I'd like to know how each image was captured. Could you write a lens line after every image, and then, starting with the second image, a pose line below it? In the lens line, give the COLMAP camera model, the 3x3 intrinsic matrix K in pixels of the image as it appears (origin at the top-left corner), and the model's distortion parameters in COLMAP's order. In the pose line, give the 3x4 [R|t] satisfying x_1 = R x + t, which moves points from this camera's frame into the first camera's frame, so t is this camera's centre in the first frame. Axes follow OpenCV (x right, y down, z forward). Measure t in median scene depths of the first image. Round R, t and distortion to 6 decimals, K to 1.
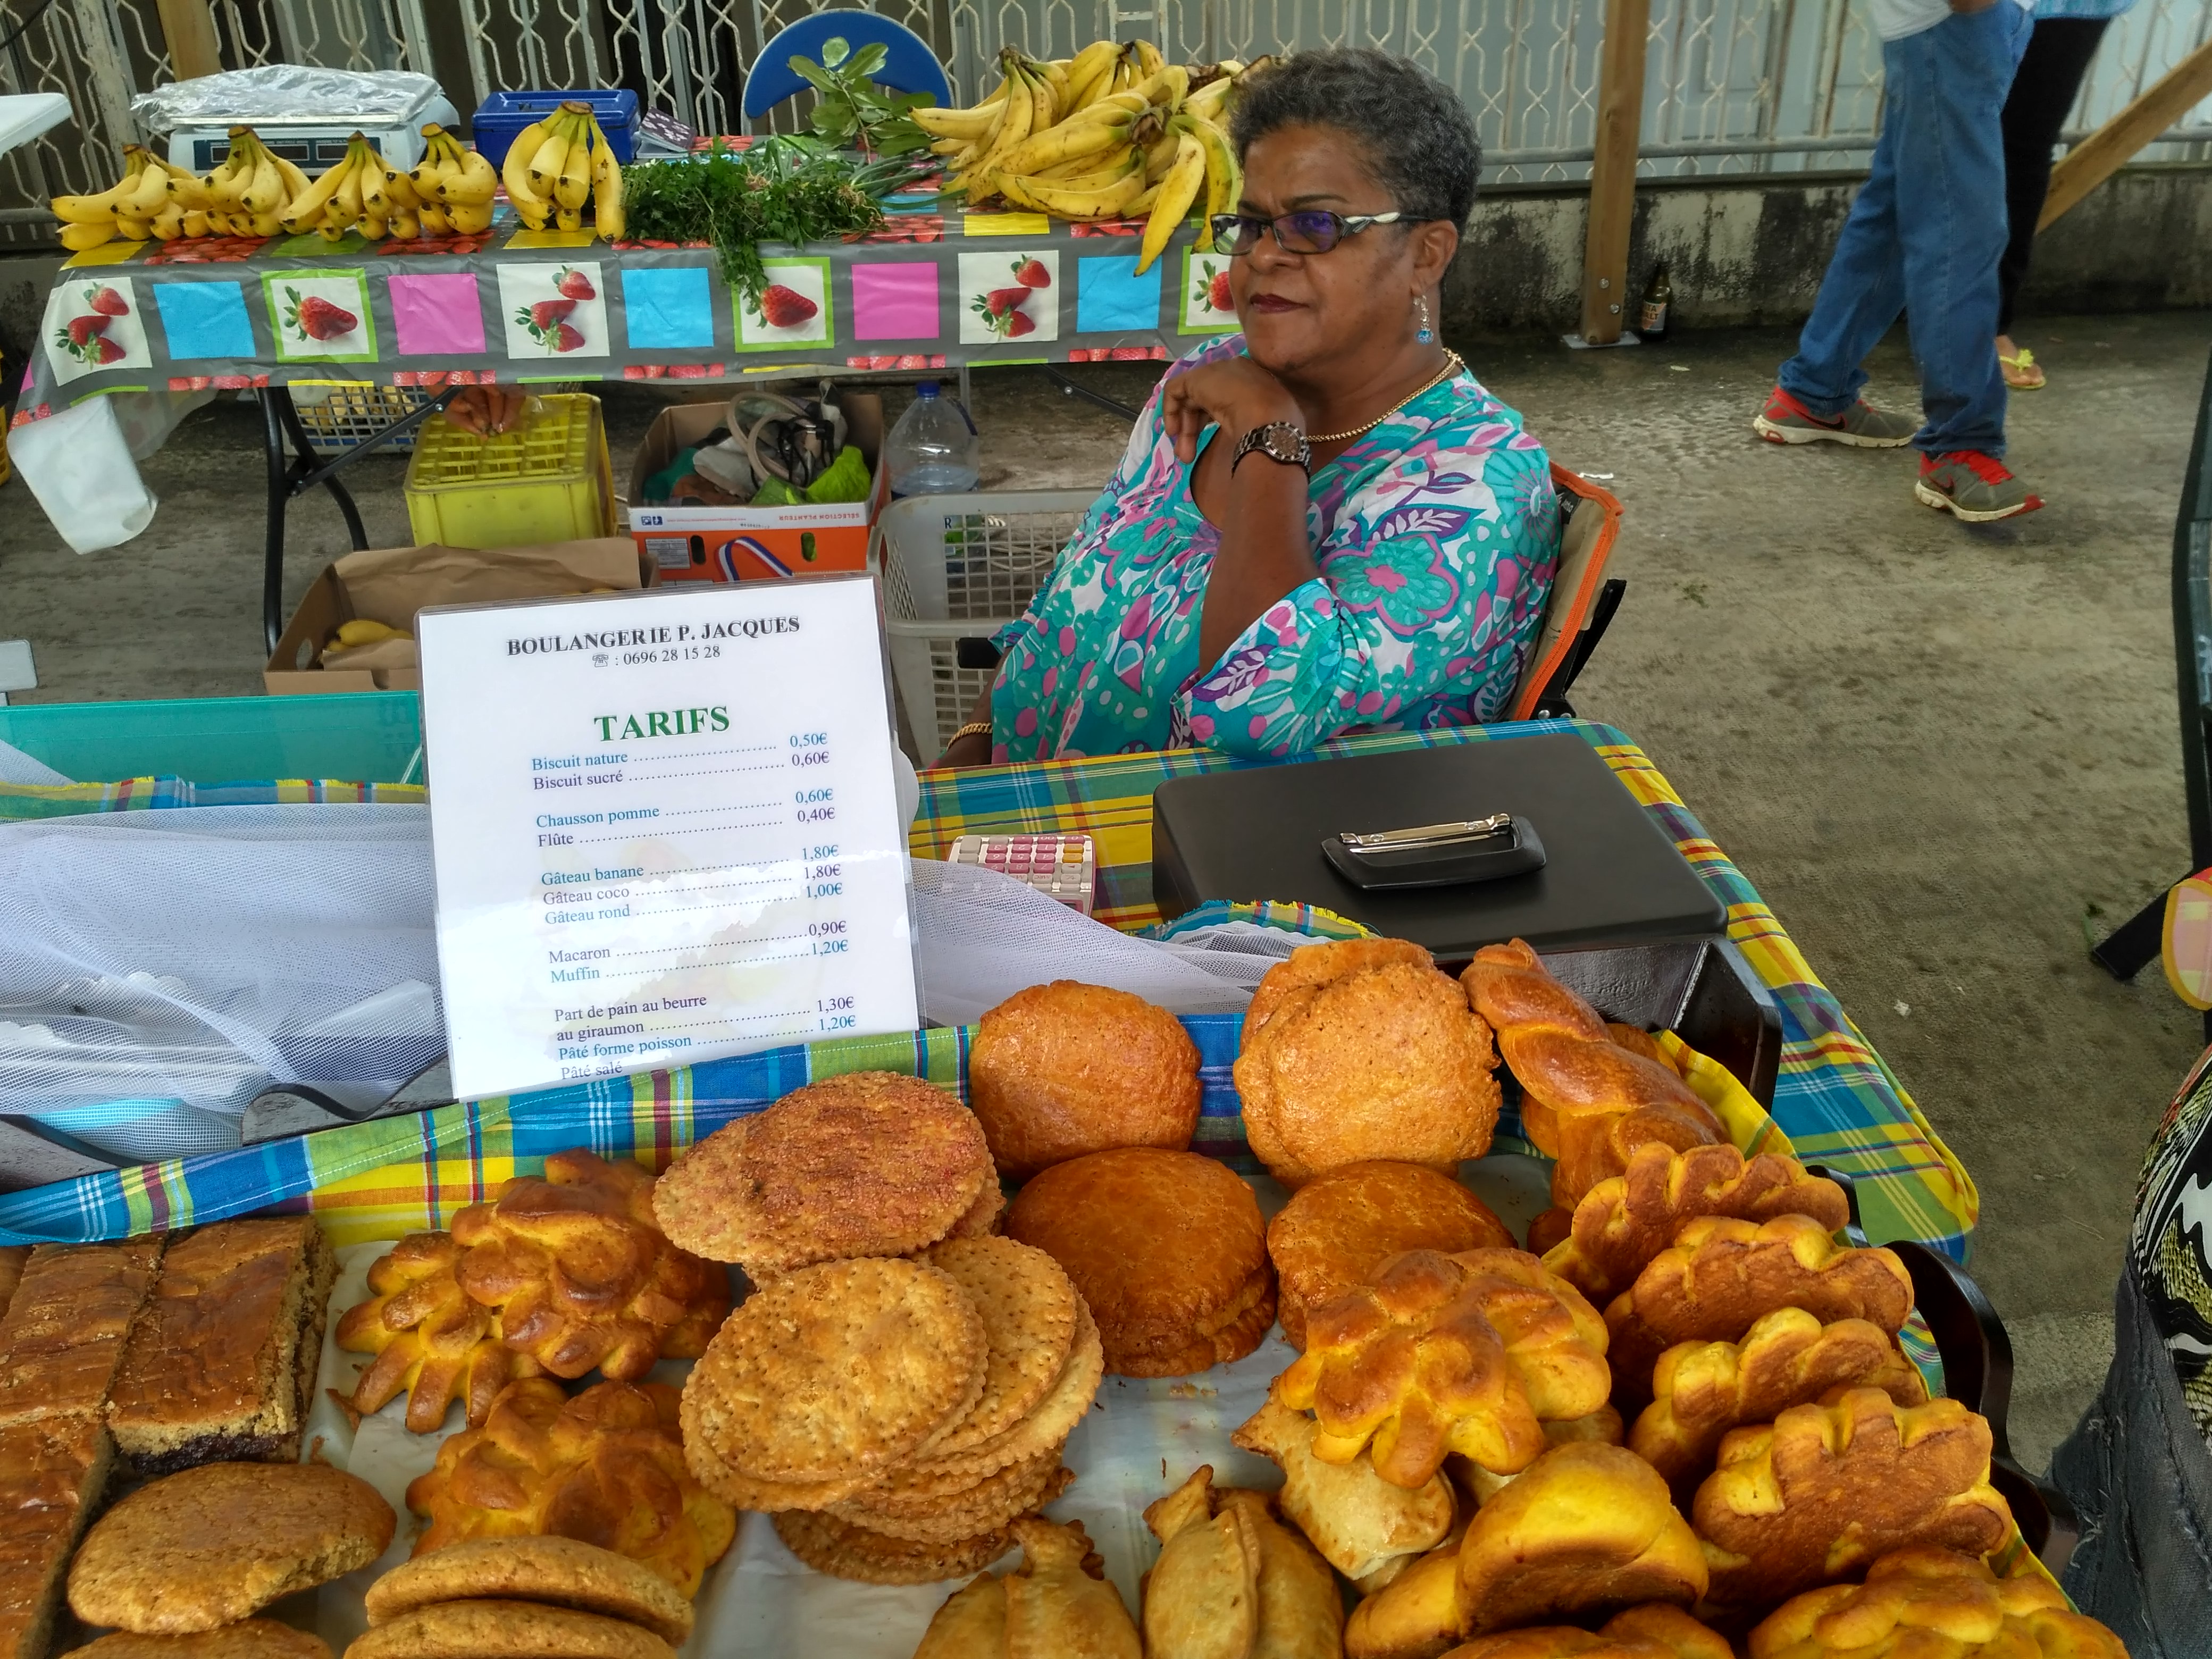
lens RADIAL K [[1995.7, 0, 1106.0], [0, 1995.7, 829.5], [0, 0, 1]] dist [0.103591, -0.231739]
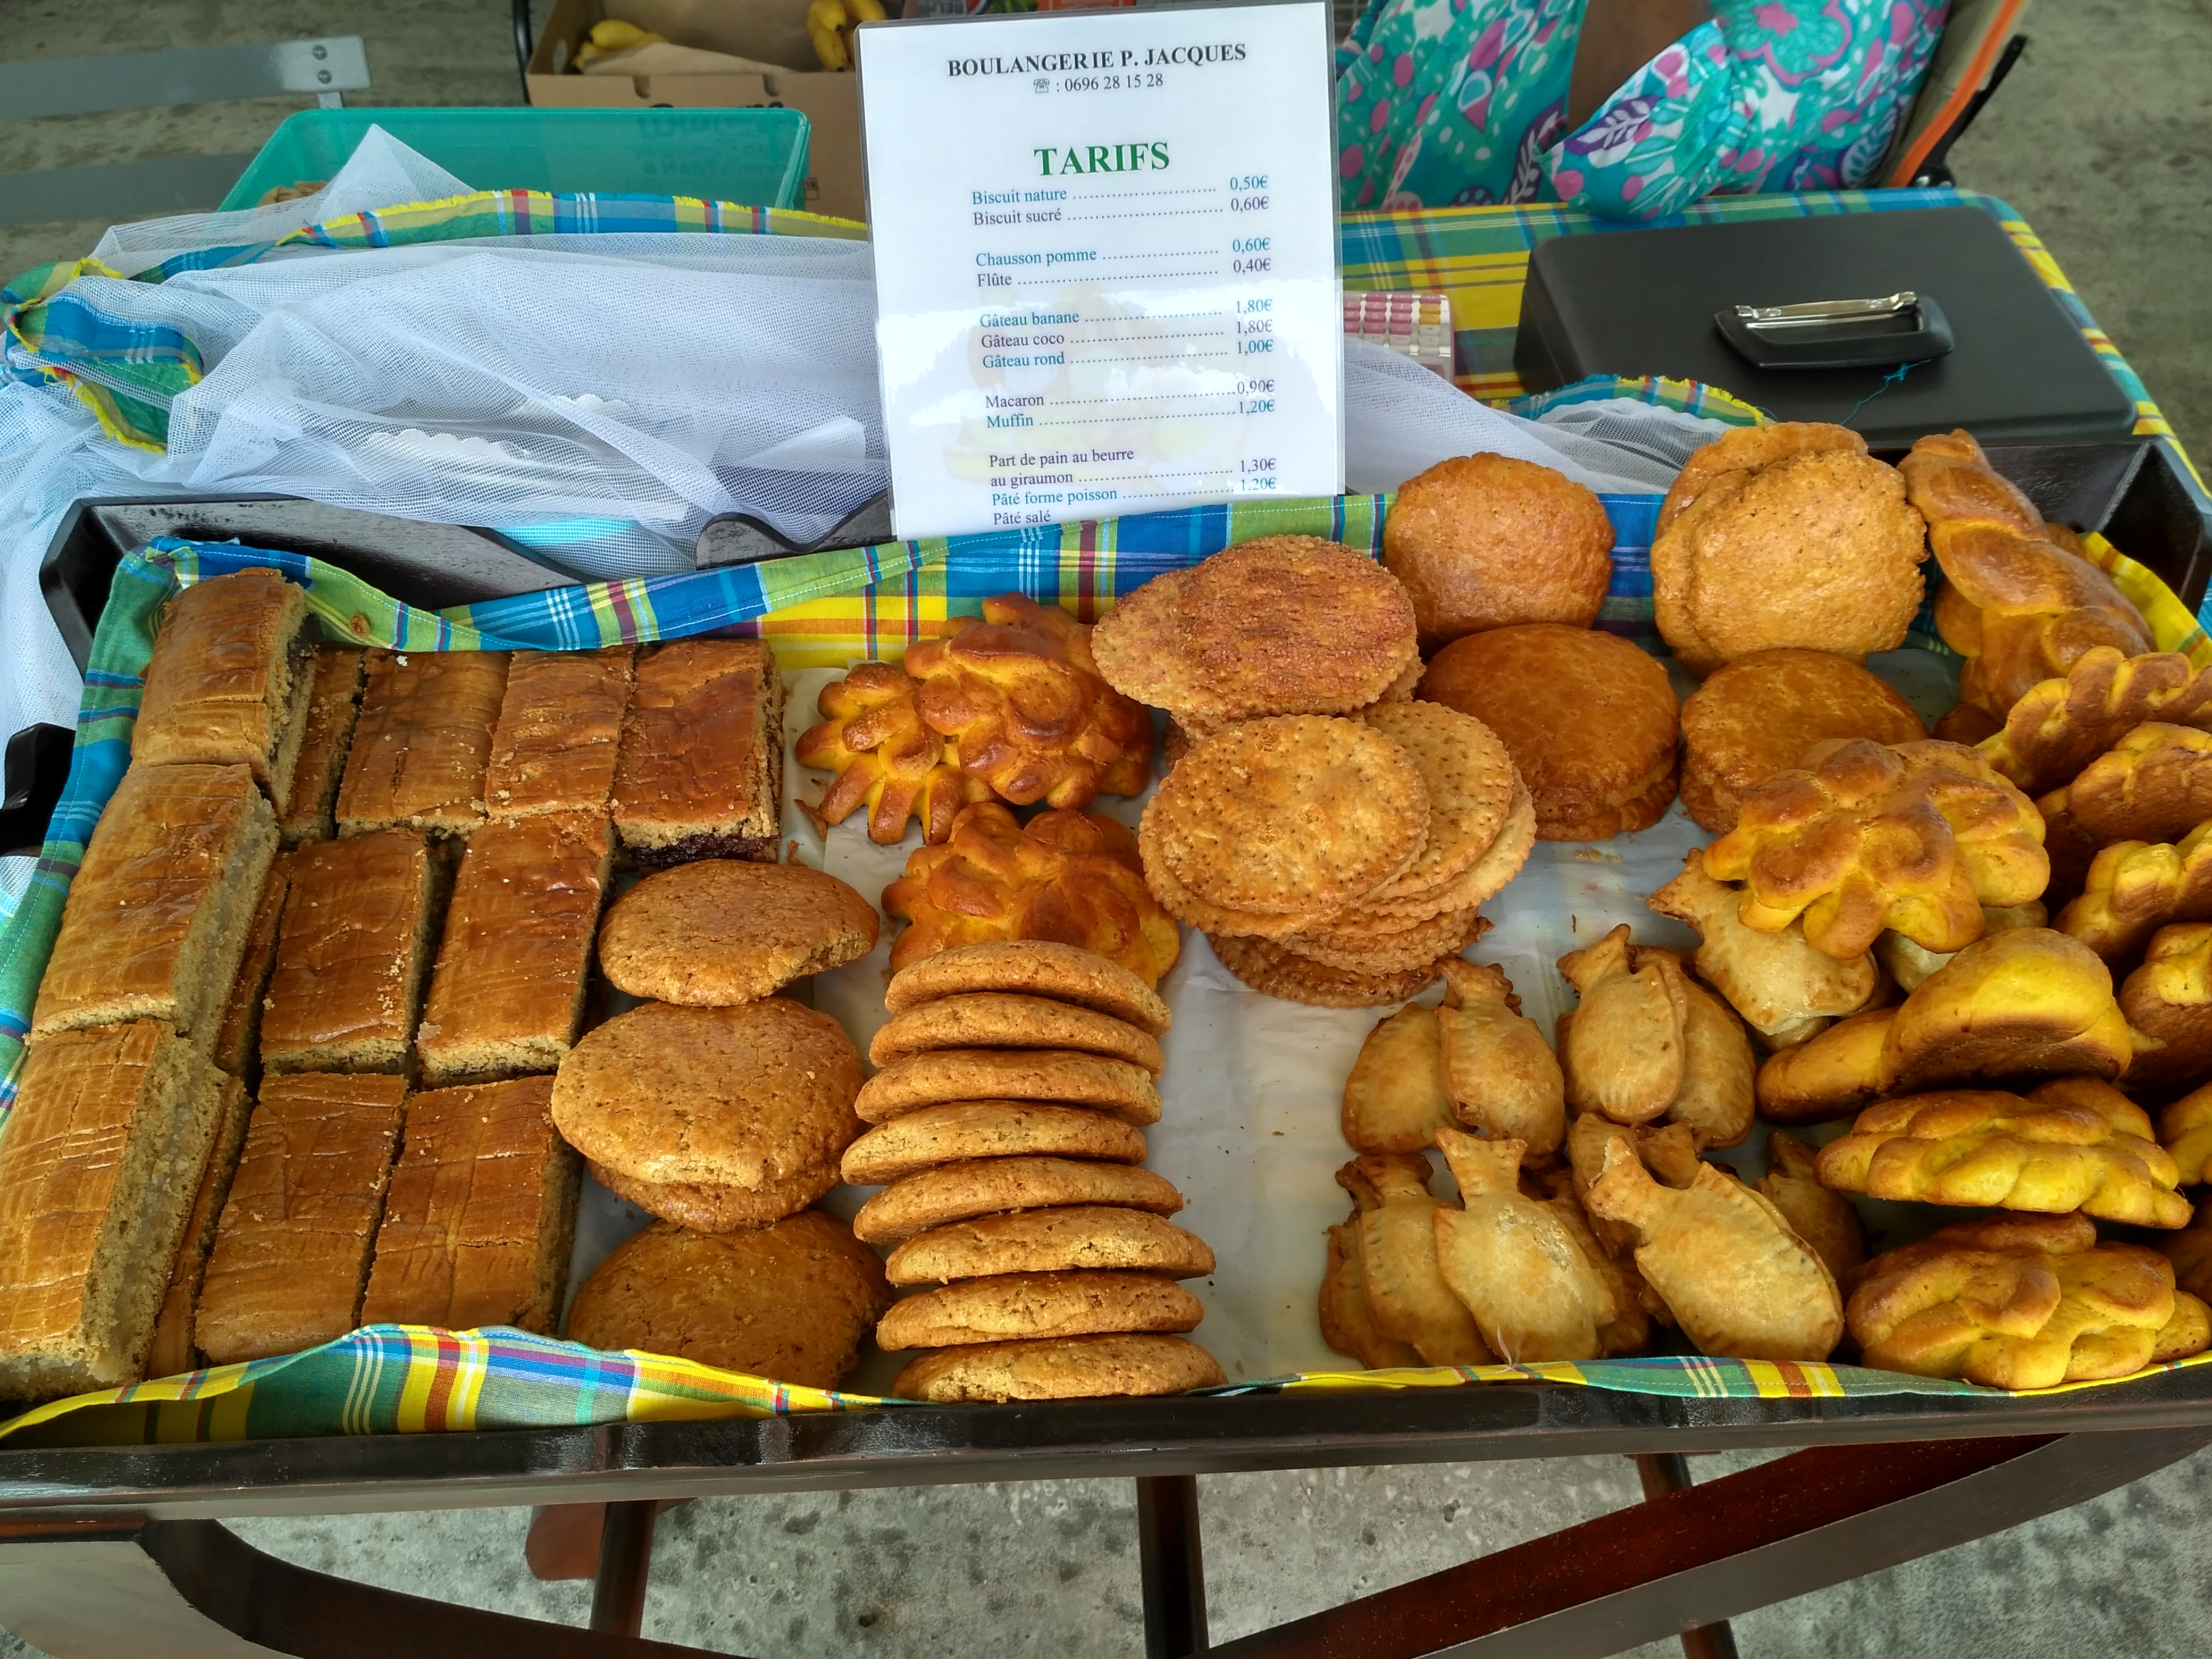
lens RADIAL K [[1996.2, 0, 1106.0], [0, 1996.2, 829.5], [0, 0, 1]] dist [0.177504, -0.416906]
pose [[0.996126, 0.065312, -0.058883, -0.153082], [-0.047371, 0.962691, 0.266425, -0.001874], [0.074087, -0.262603, 0.962055, -0.026847]]
